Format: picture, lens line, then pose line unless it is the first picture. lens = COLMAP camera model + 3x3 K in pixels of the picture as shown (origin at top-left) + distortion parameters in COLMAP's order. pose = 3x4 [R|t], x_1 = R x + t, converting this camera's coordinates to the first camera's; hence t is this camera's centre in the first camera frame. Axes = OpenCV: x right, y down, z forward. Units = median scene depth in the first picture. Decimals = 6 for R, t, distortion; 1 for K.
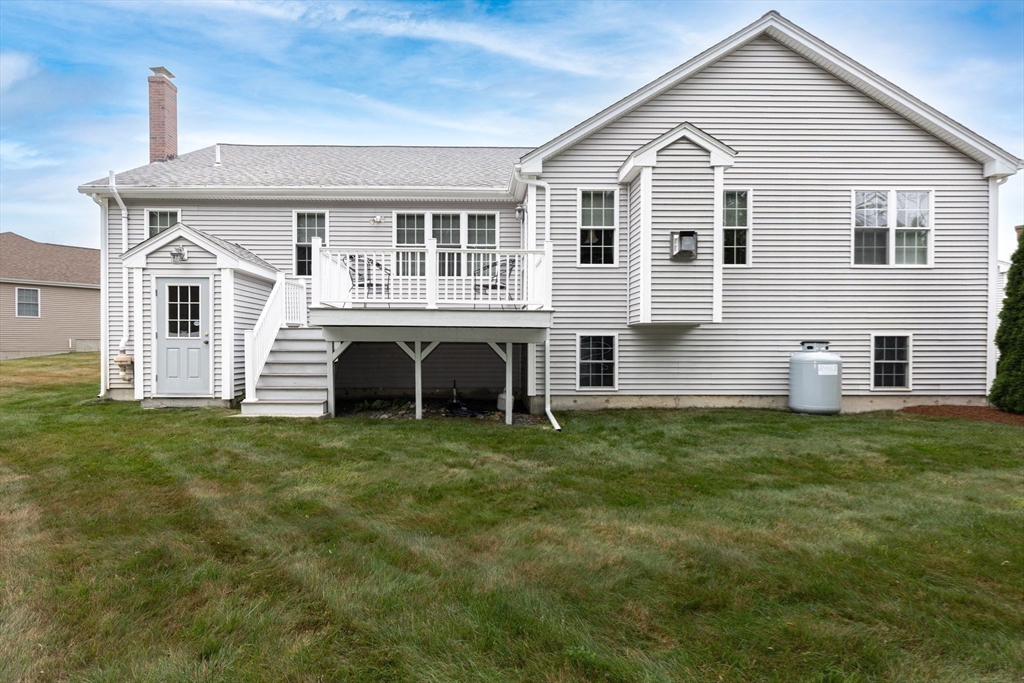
lens RADIAL K [[454.0, 0, 511.5], [0, 454.0, 348.3], [0, 0, 1]] dist [0.028793, -0.000091]
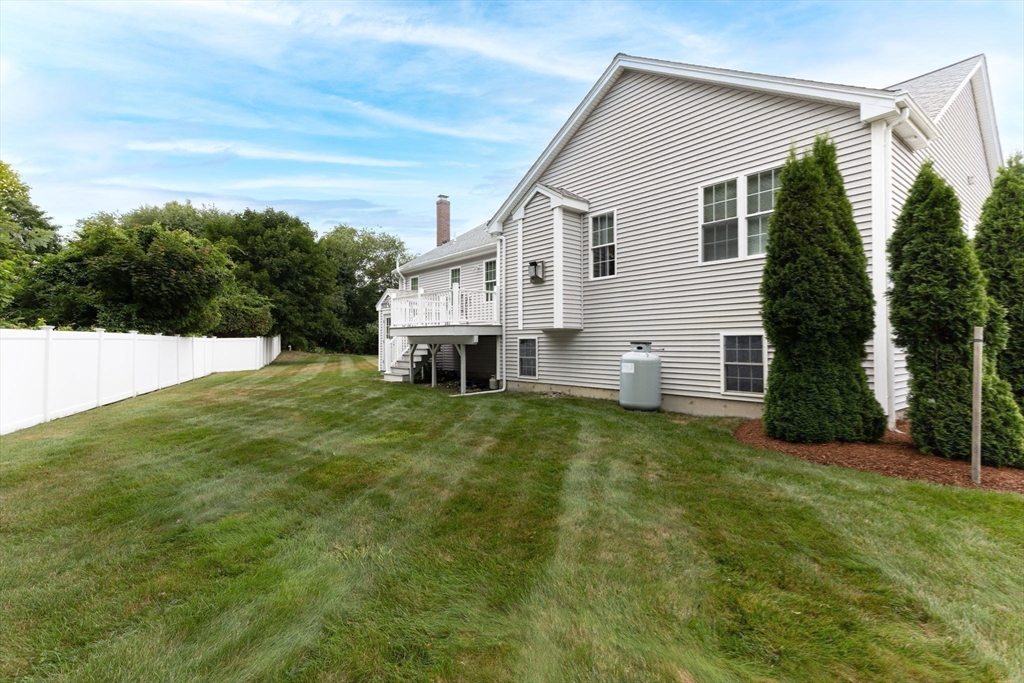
lens RADIAL K [[486.0, 0, 512.1], [0, 486.0, 332.4], [0, 0, 1]] dist [0.105825, 0.000032]
pose [[0.620765, -0.023011, -0.783659, 1.305859], [-0.004282, 0.999455, -0.032740, 0.001316], [0.783985, 0.023679, 0.620328, 0.043931]]
